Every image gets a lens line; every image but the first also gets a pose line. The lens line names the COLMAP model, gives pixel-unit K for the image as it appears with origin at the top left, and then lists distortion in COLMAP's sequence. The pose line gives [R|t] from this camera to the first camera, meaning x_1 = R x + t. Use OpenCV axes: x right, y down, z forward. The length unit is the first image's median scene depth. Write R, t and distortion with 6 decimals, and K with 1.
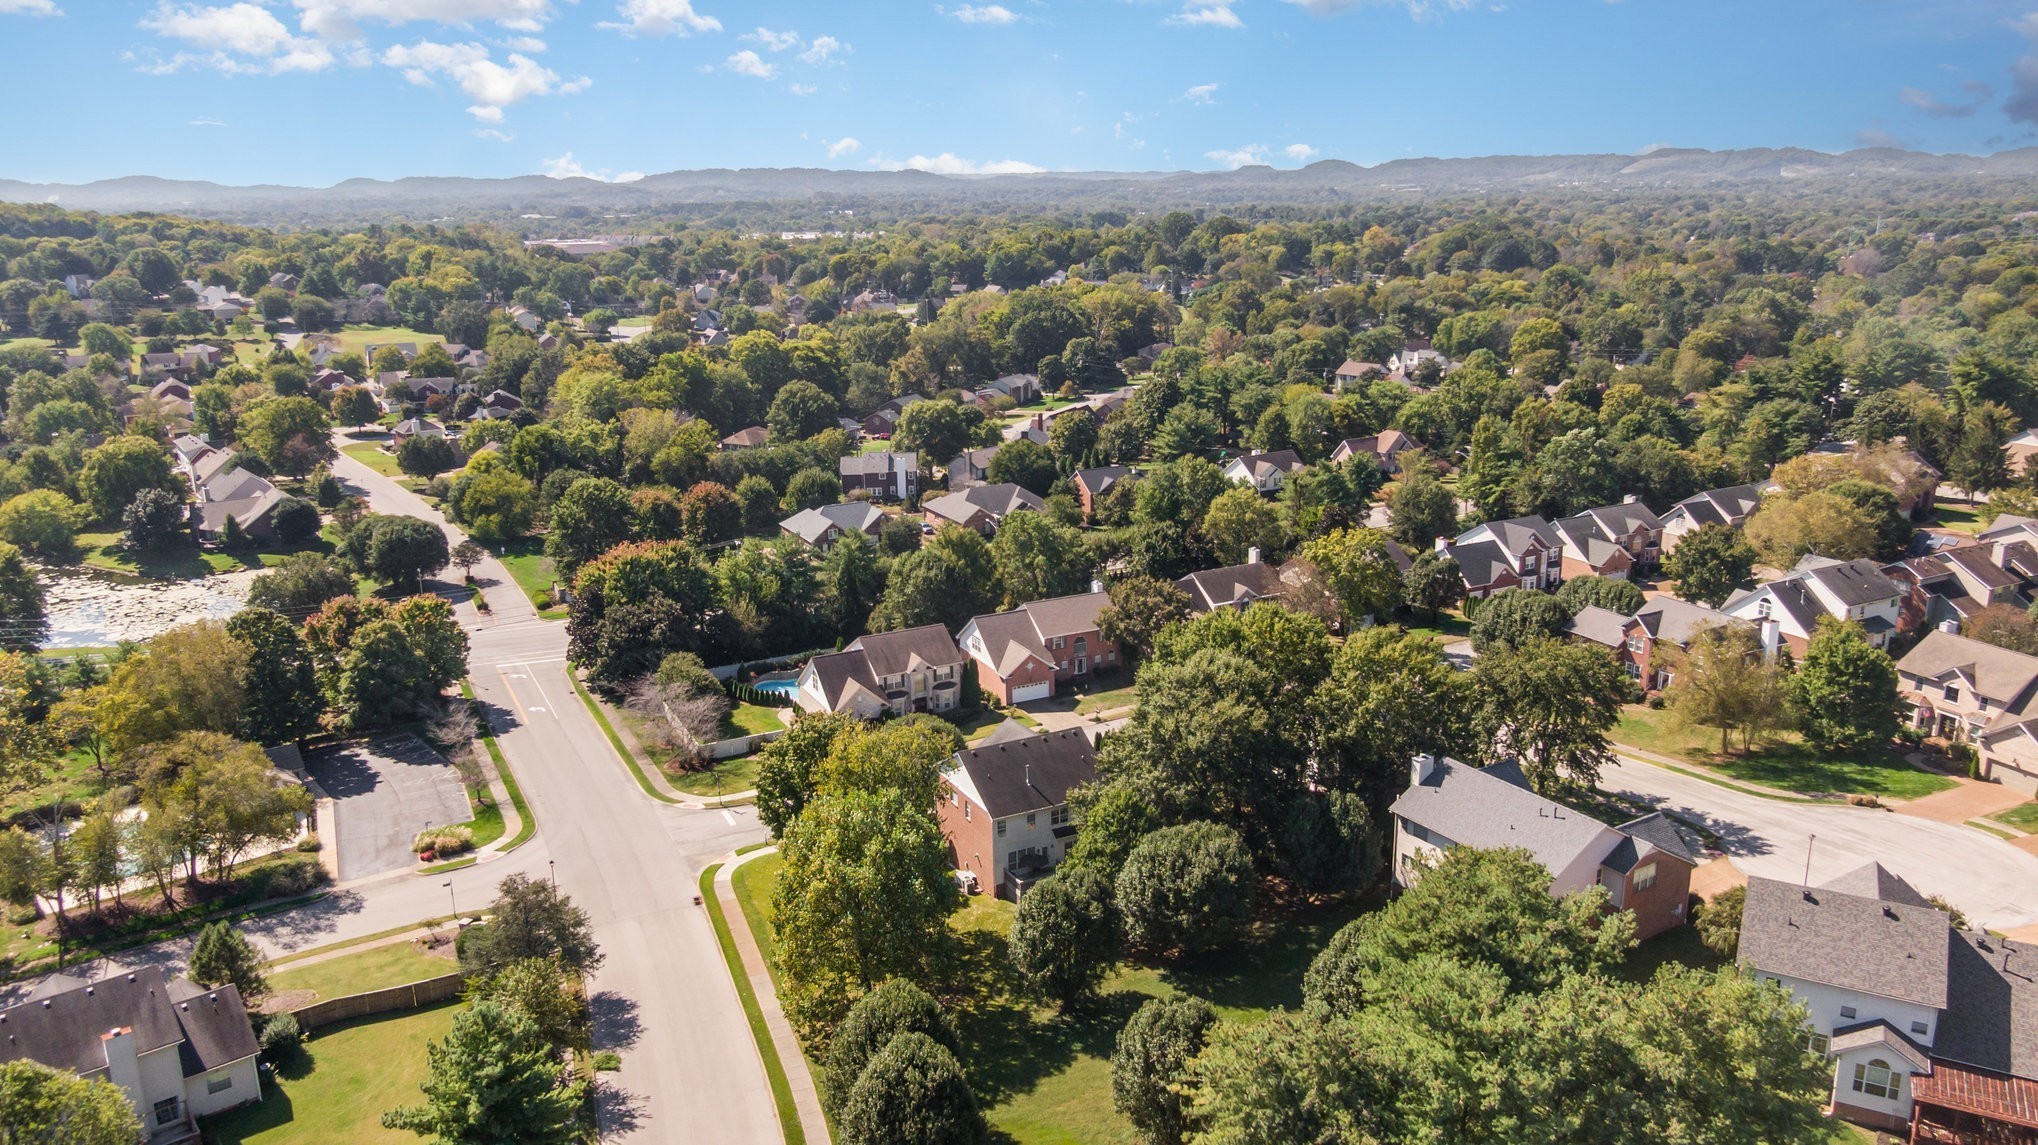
lens RADIAL K [[1510.3, 0, 1019.0], [0, 1510.3, 572.5], [0, 0, 1]] dist [0.053159, -0.003411]
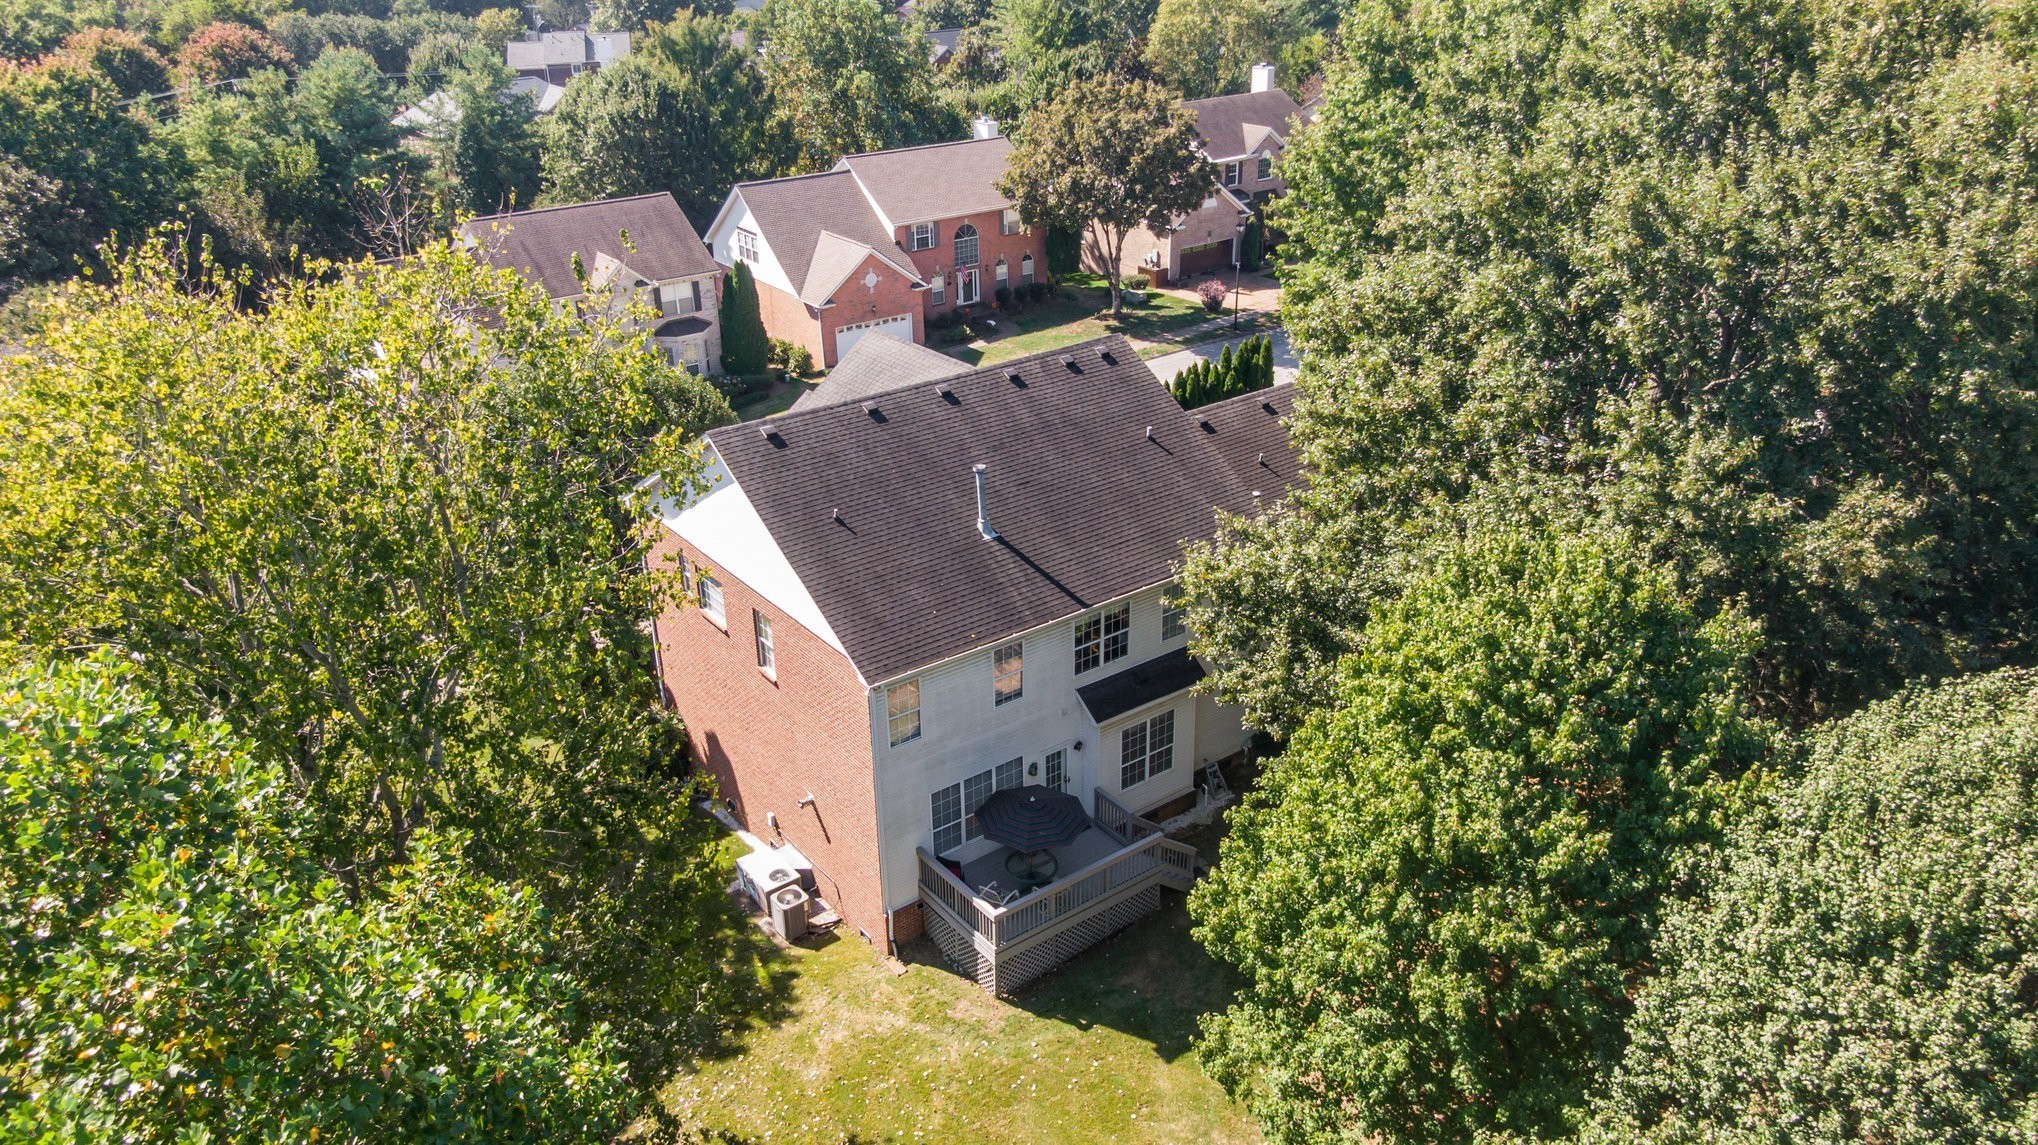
lens RADIAL K [[1510.3, 0, 1019.0], [0, 1510.3, 572.5], [0, 0, 1]] dist [0.053159, -0.003411]
pose [[0.987807, -0.071679, 0.138203, -0.018159], [0.047225, 0.983837, 0.172725, 0.072032], [-0.148350, -0.164092, 0.975226, 0.527704]]
